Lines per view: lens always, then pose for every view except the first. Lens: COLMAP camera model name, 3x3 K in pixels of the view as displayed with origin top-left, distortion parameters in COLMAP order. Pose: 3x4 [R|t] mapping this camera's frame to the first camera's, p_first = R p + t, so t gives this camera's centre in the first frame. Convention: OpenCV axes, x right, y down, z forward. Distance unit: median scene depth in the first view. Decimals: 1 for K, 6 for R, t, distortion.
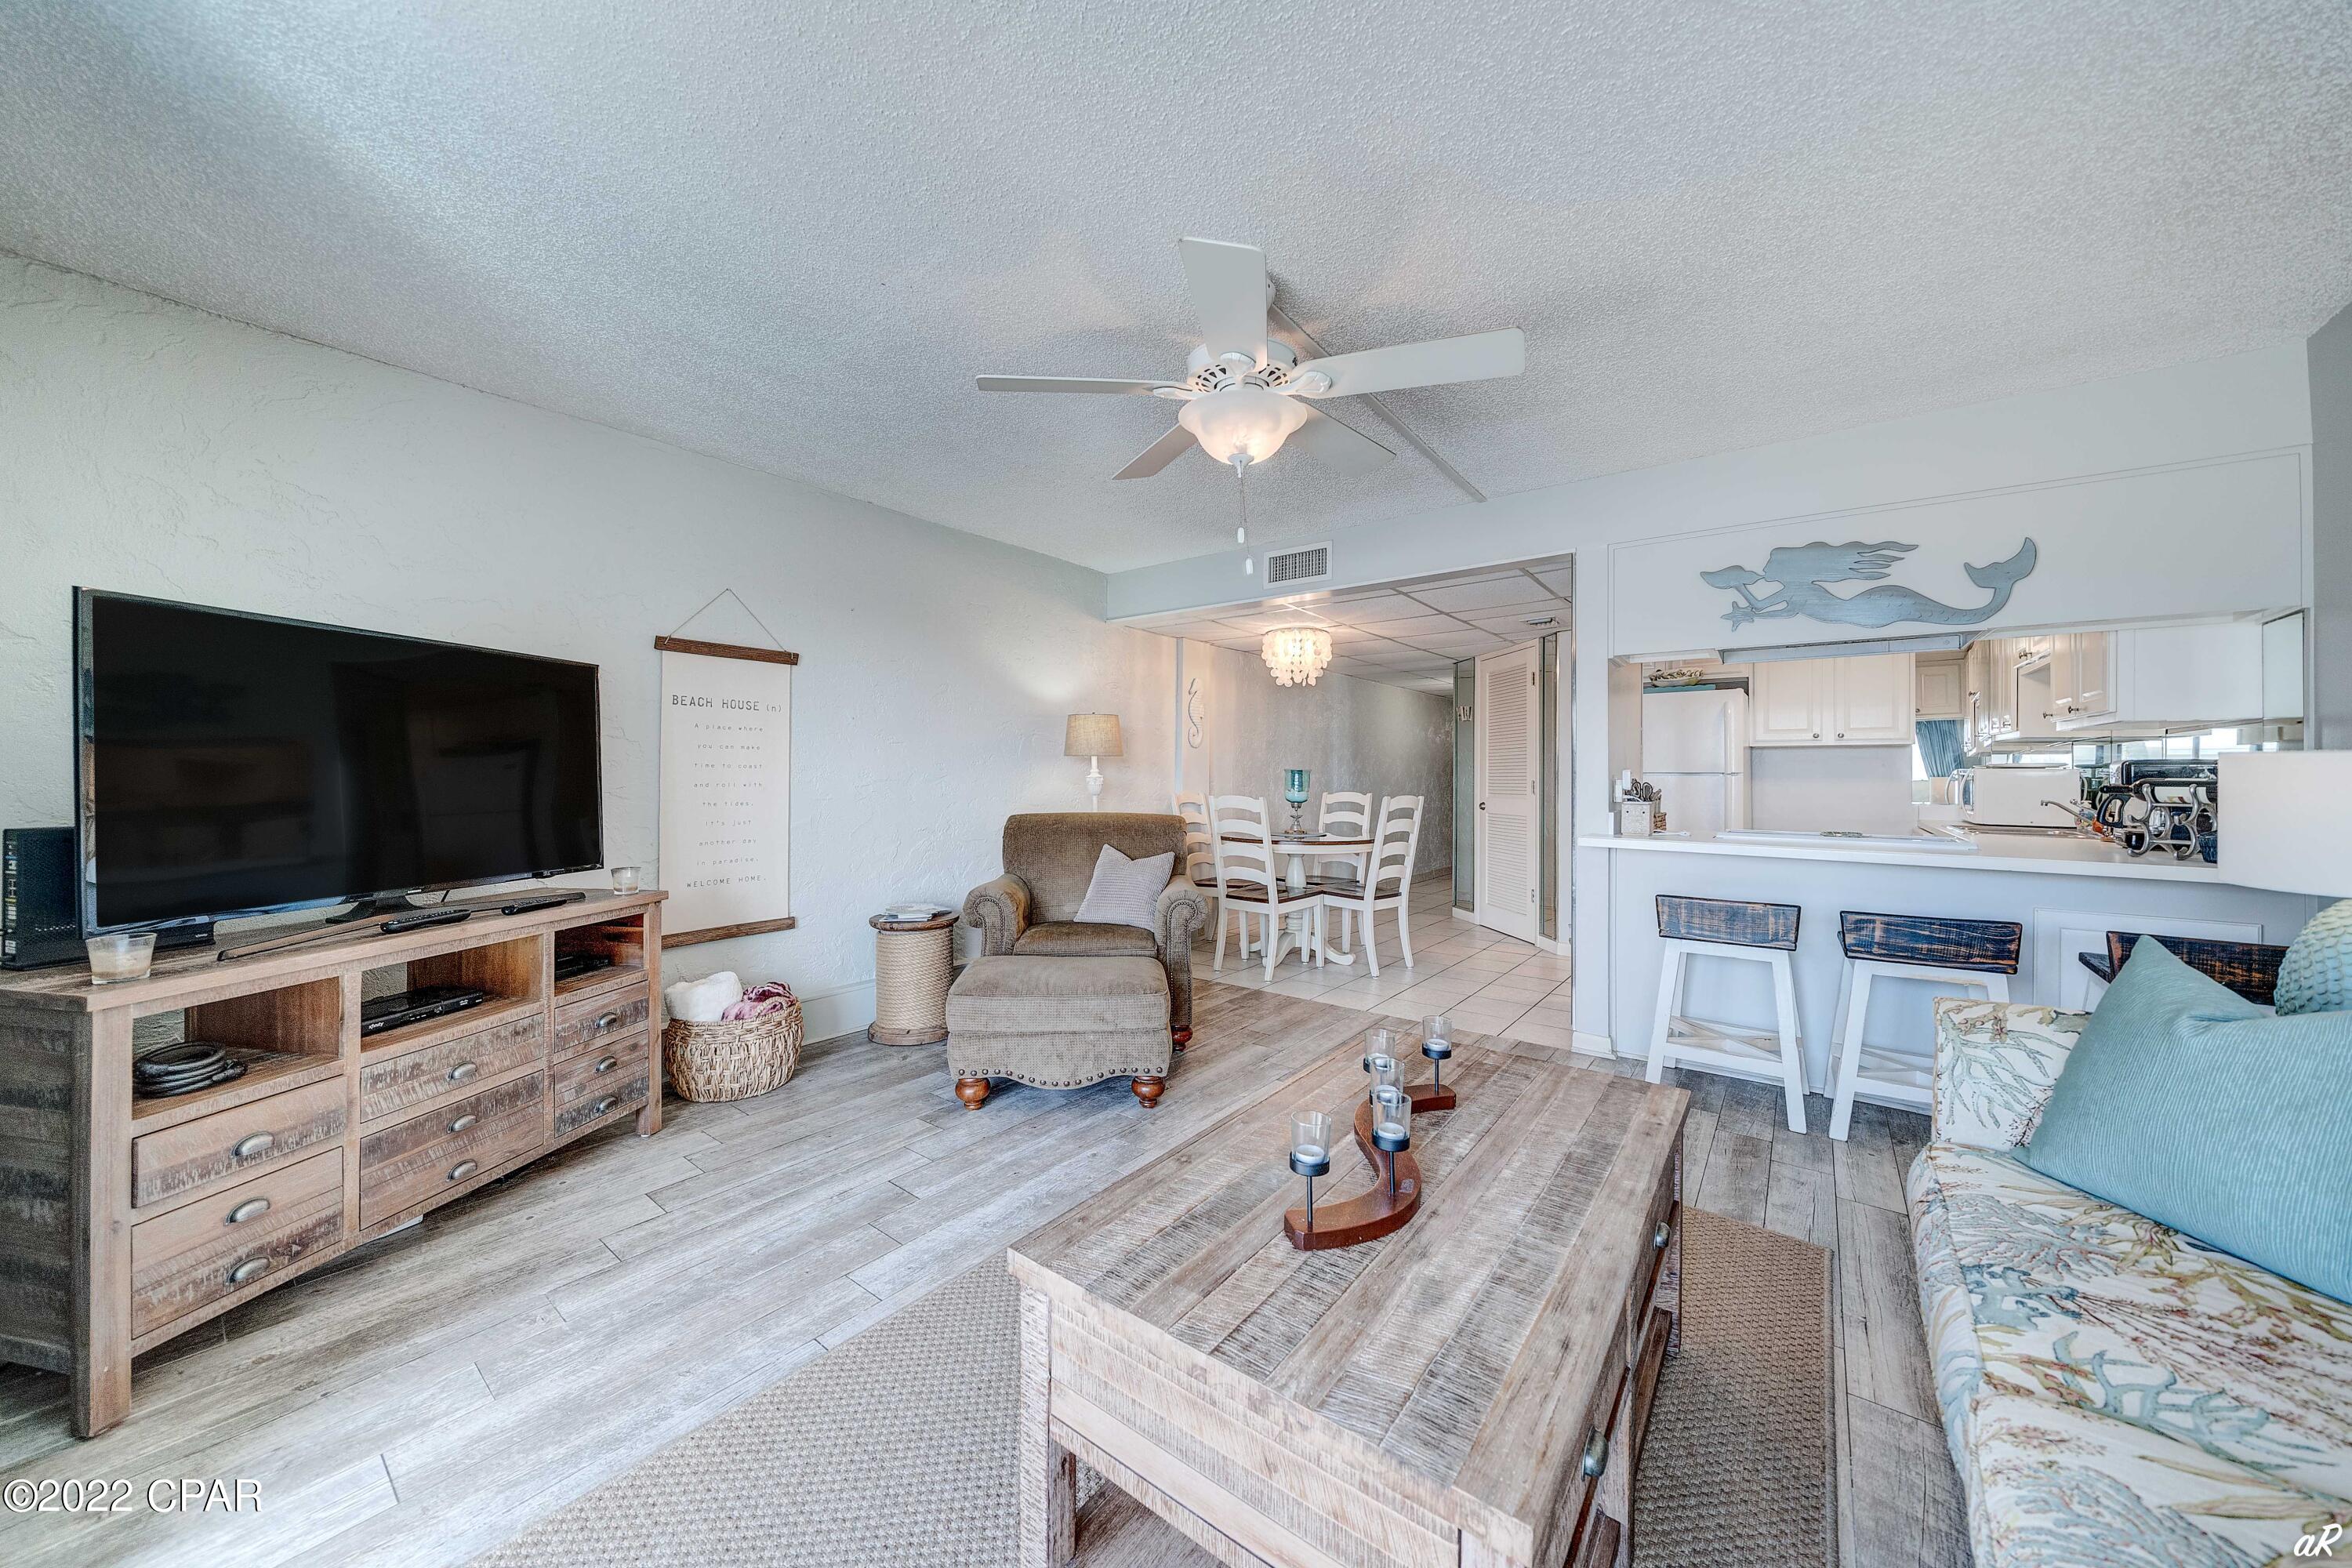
lens RADIAL K [[808.7, 0, 1162.7], [0, 808.7, 777.9], [0, 0, 1]] dist [-0.009818, 0.000223]
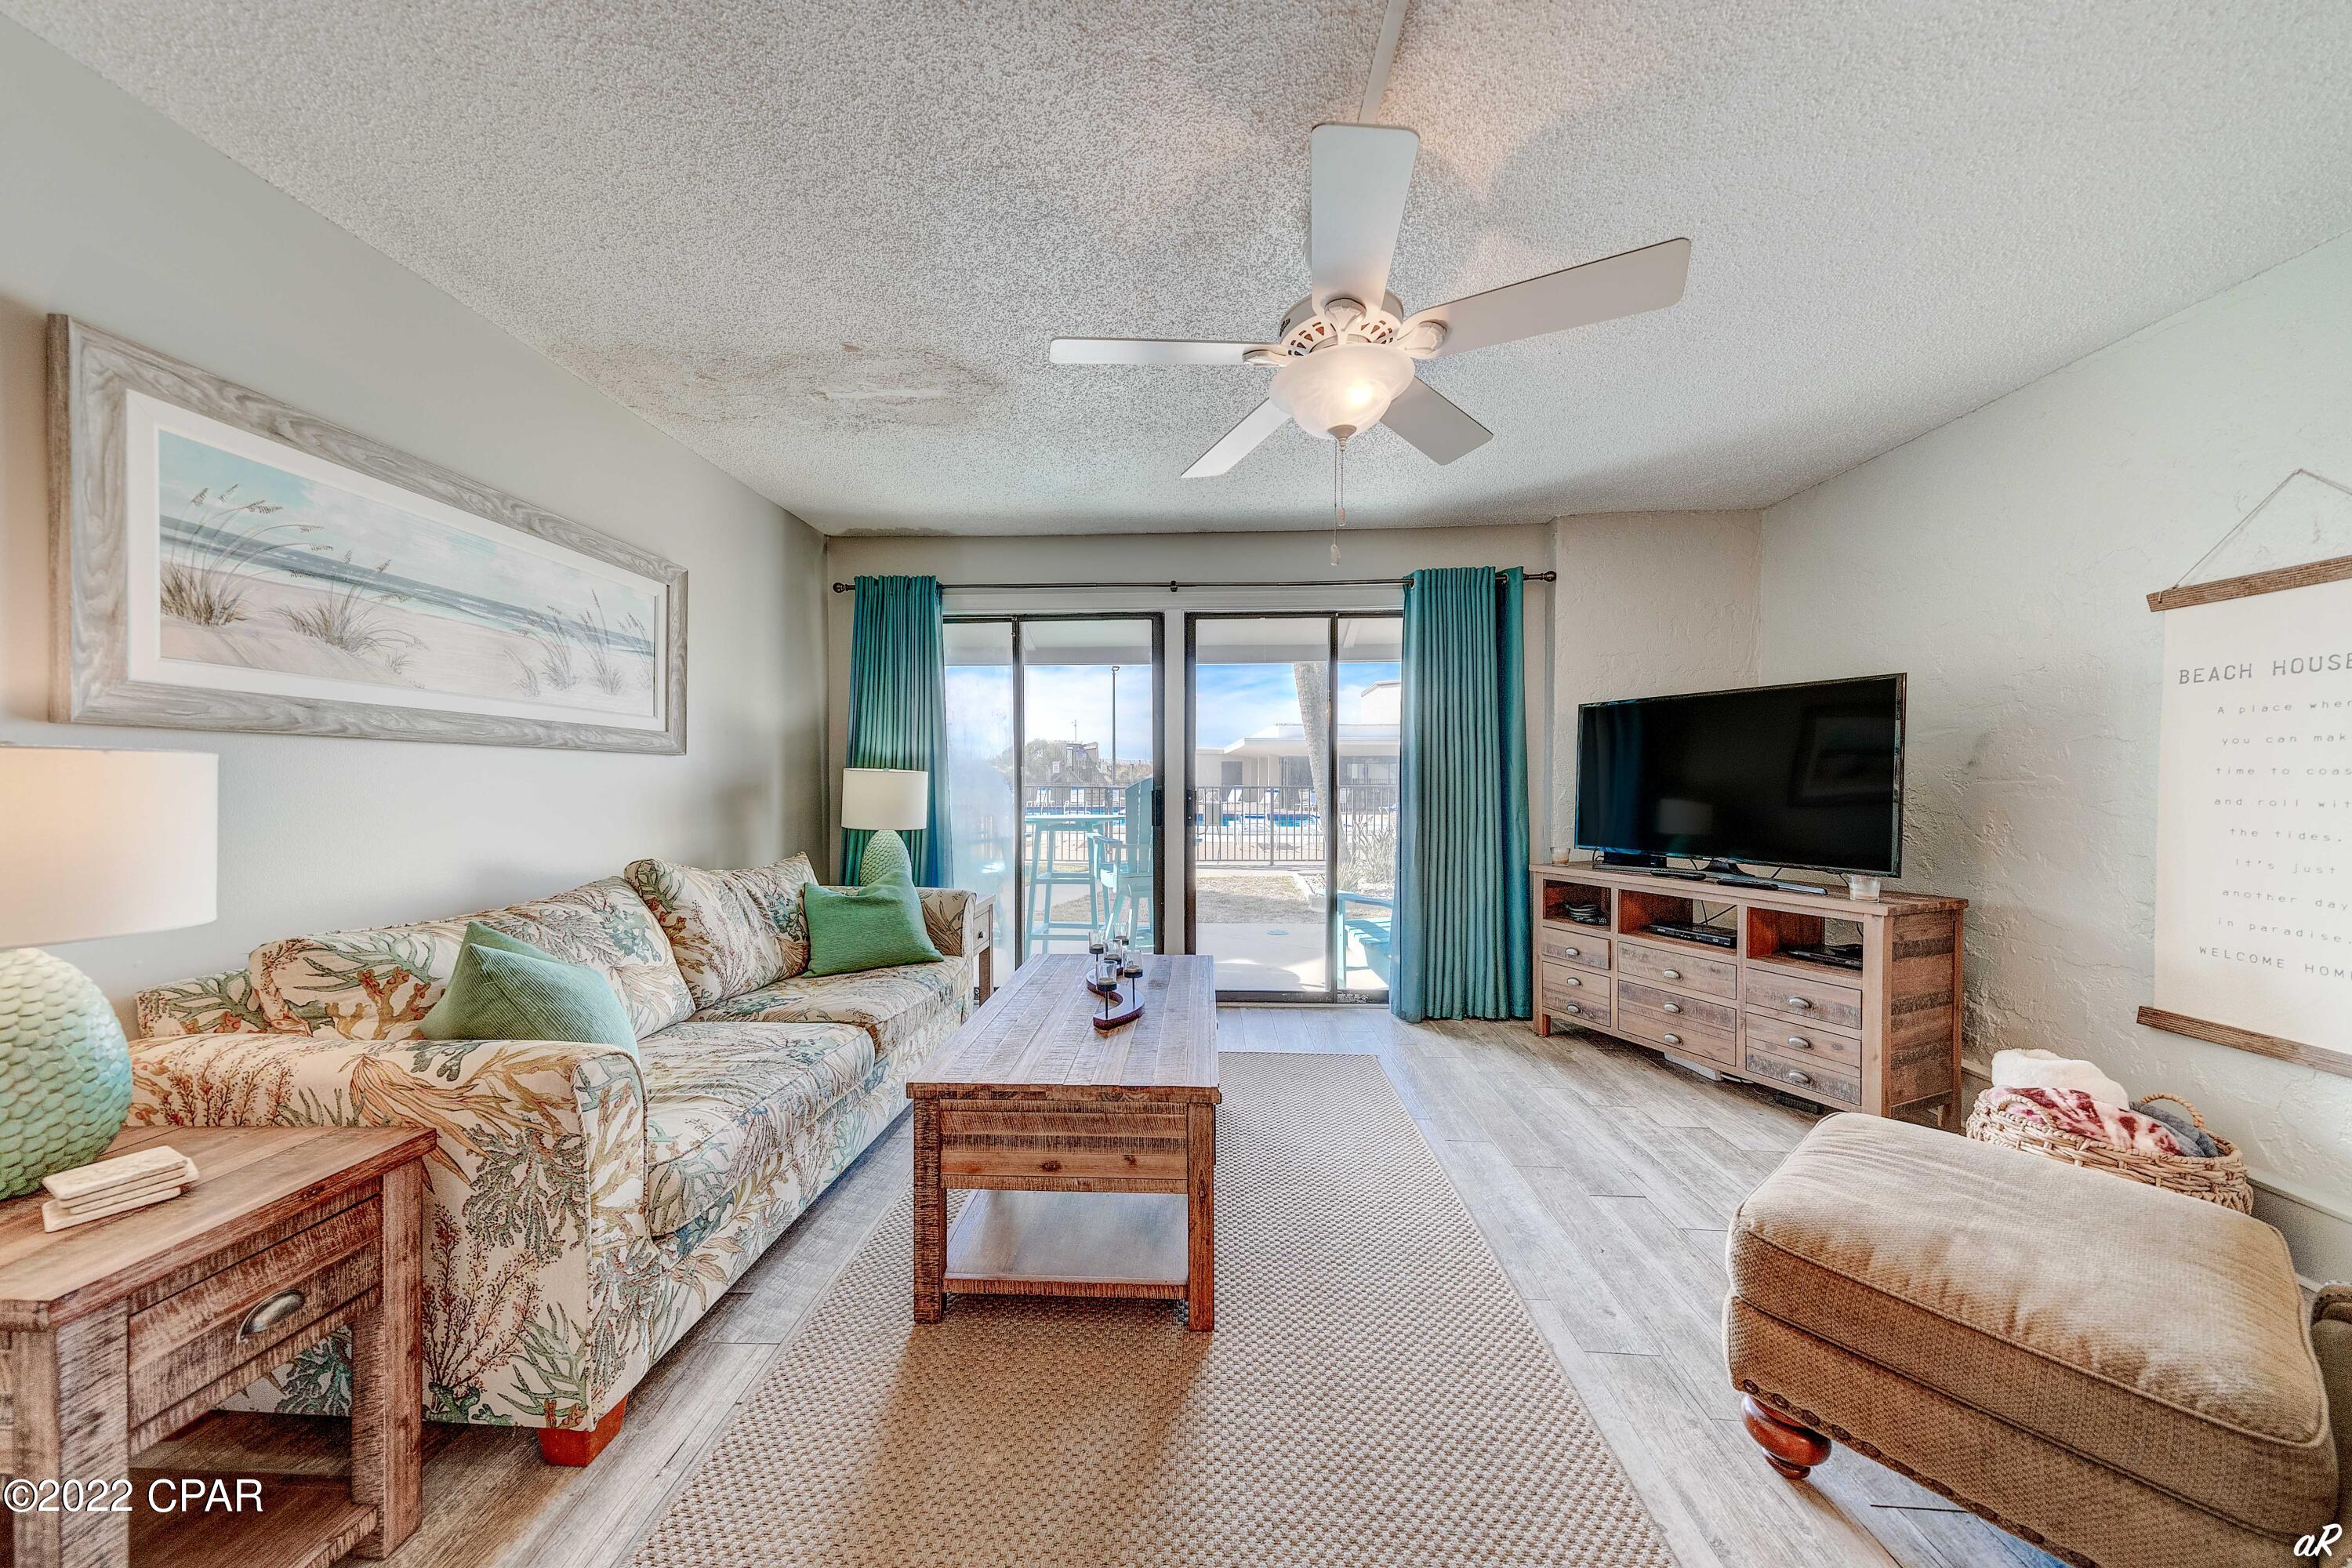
lens RADIAL K [[781.4, 0, 1165.3], [0, 781.4, 787.2], [0, 0, 1]] dist [0.015398, -0.000037]
pose [[-0.819567, 0.003389, -0.572973, 0.571103], [-0.005683, 0.999885, 0.014044, -0.007481], [0.572955, 0.014766, -0.819454, 1.200567]]
